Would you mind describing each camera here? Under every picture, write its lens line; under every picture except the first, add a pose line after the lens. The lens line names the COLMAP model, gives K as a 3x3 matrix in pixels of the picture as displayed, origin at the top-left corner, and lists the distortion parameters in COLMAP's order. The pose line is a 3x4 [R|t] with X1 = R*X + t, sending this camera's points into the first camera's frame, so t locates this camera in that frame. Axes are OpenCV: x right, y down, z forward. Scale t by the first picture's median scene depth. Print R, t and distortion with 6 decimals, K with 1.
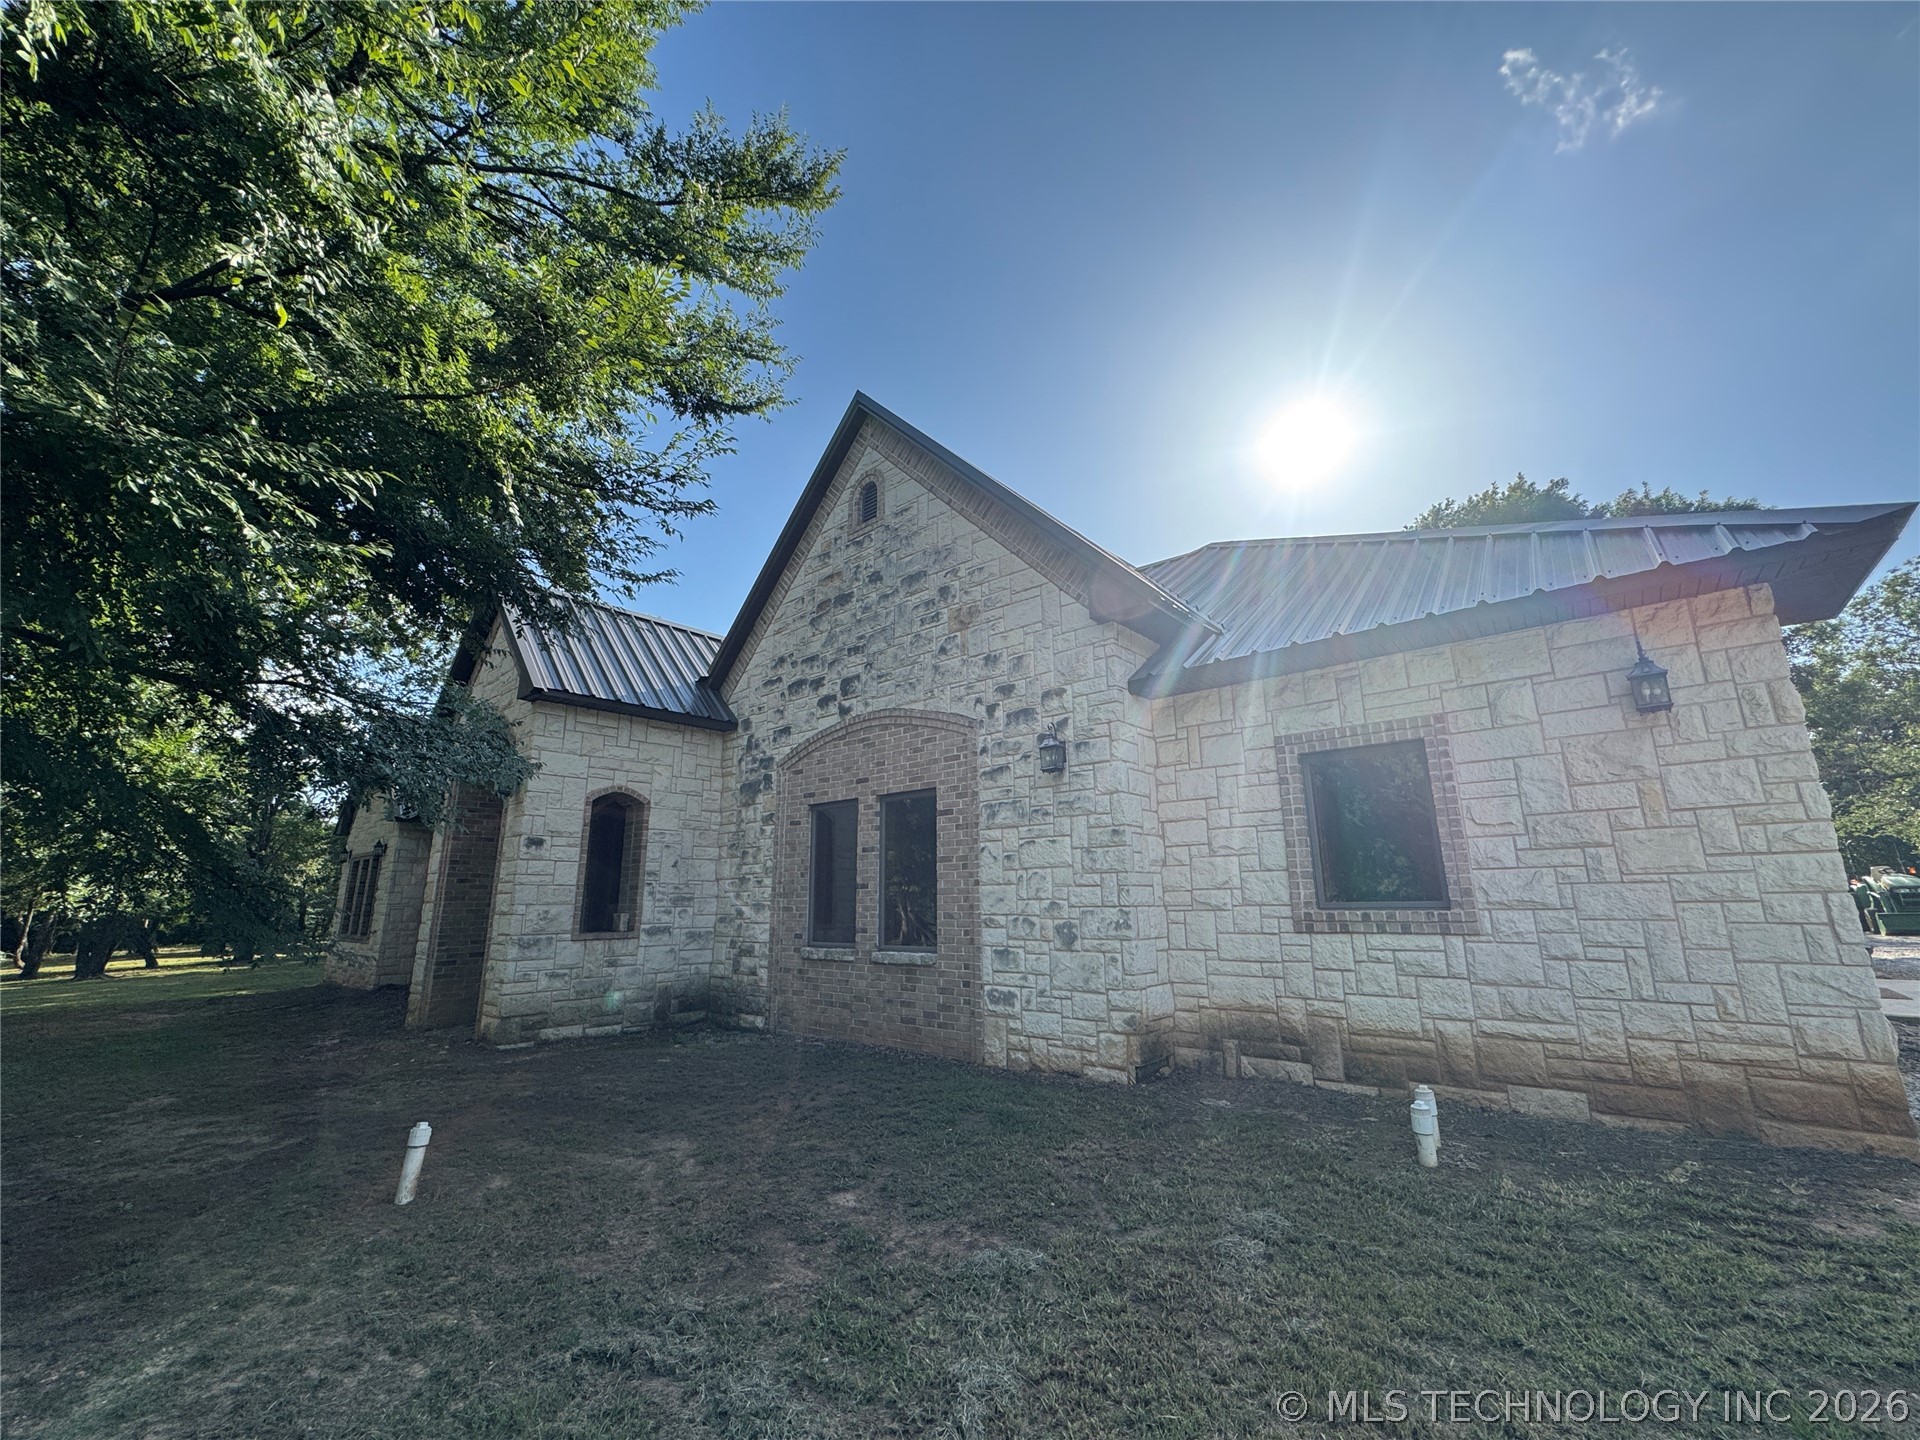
lens RADIAL K [[767.0, 0, 964.0], [0, 767.0, 714.4], [0, 0, 1]] dist [0.000165, -0.000081]
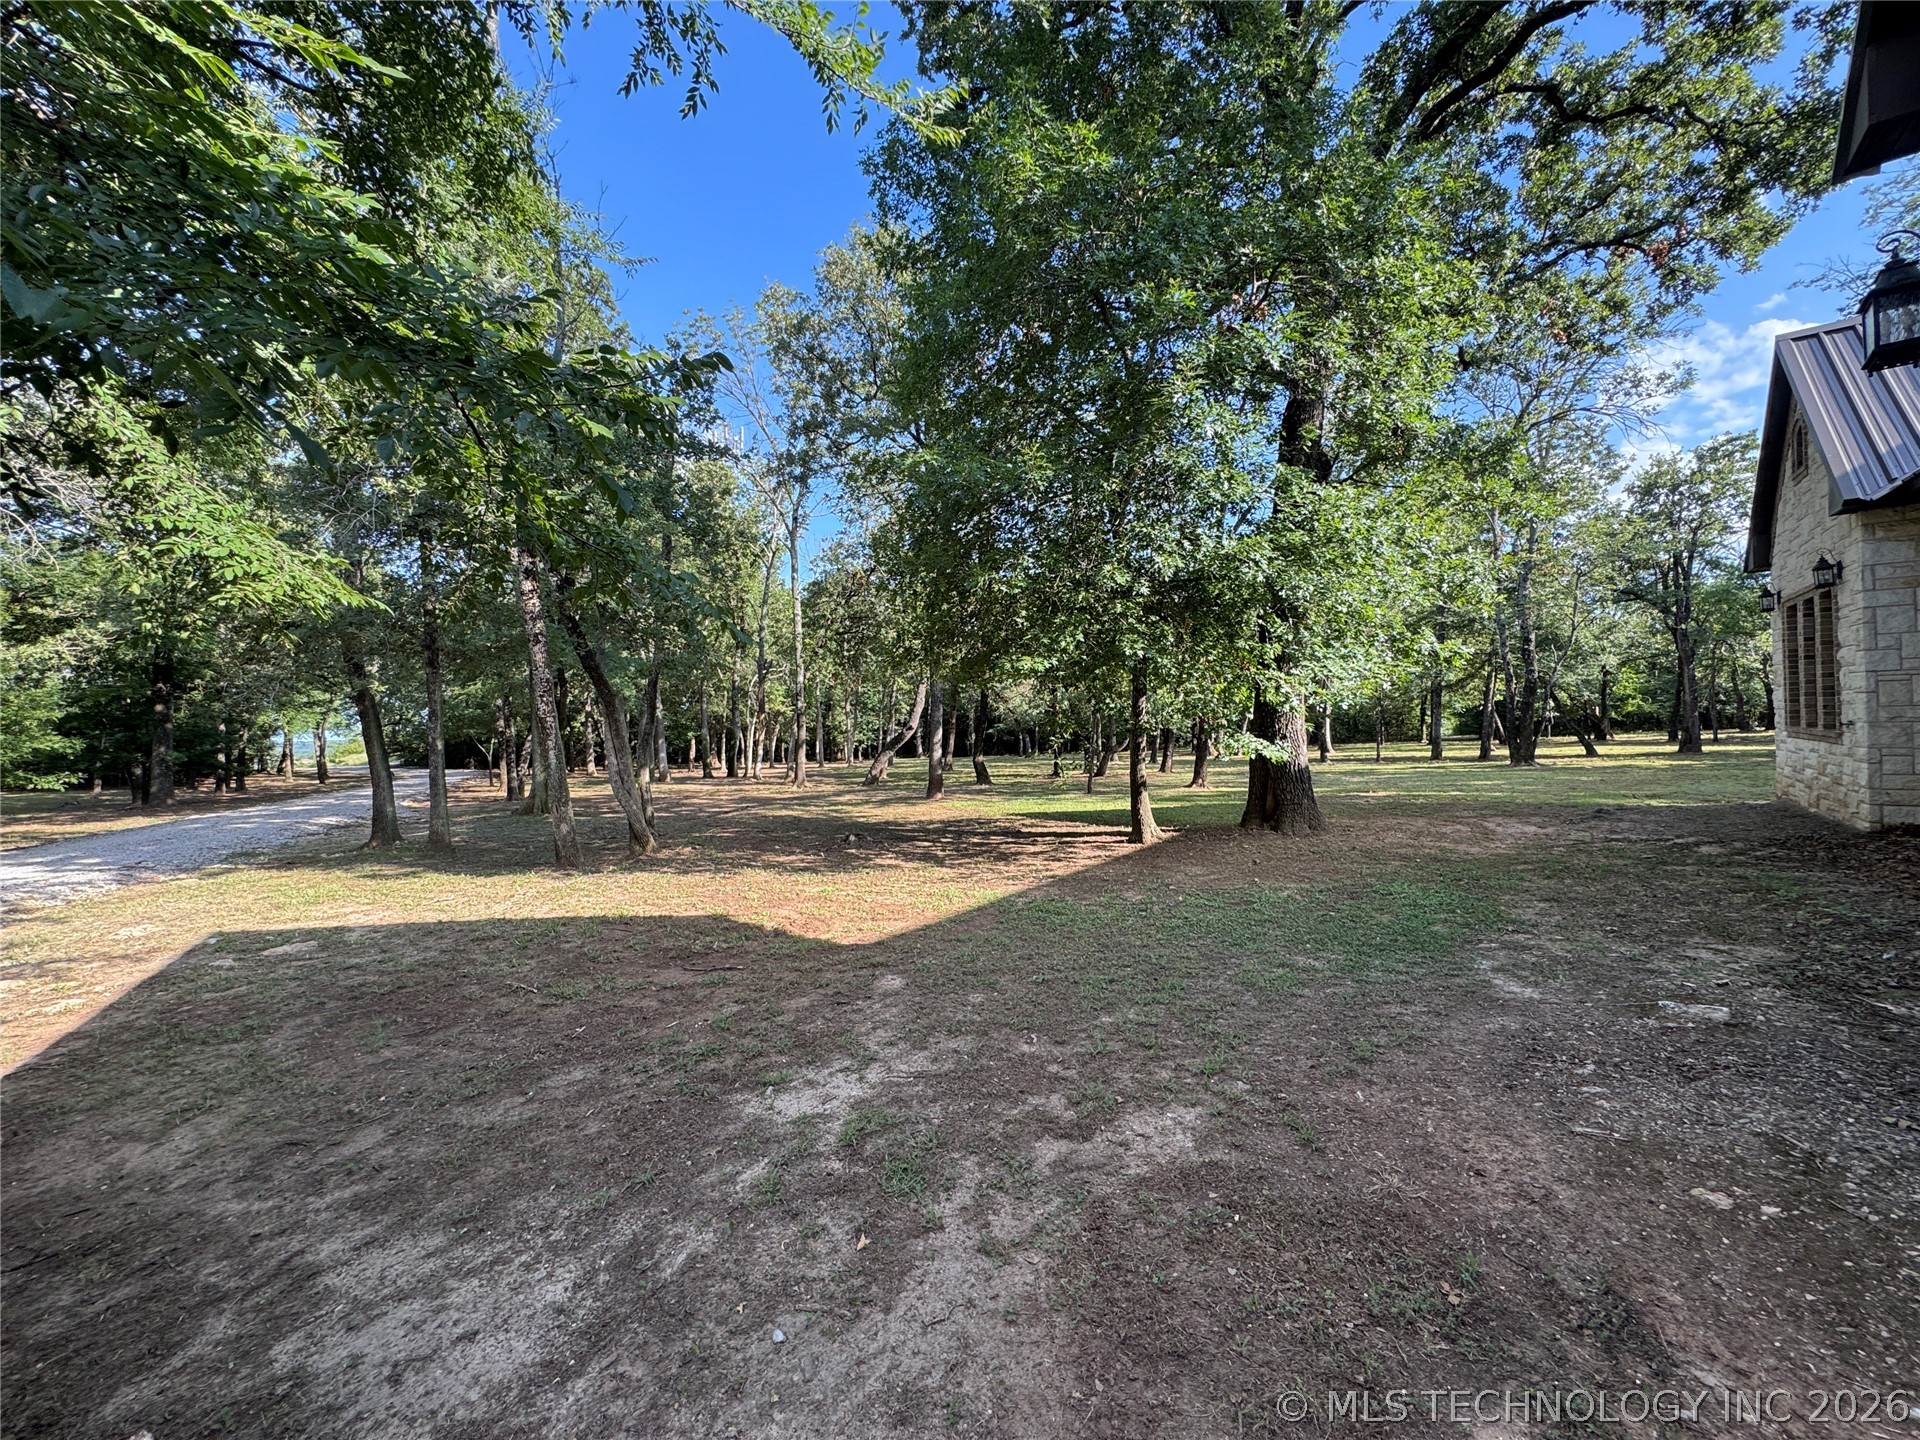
lens RADIAL K [[767.0, 0, 964.0], [0, 767.0, 714.4], [0, 0, 1]] dist [0.000165, -0.000081]
pose [[0.050484, 0.006301, -0.998705, -0.468724], [0.260314, 0.965332, 0.019249, 0.186797], [0.964203, -0.260949, 0.047093, 0.670160]]
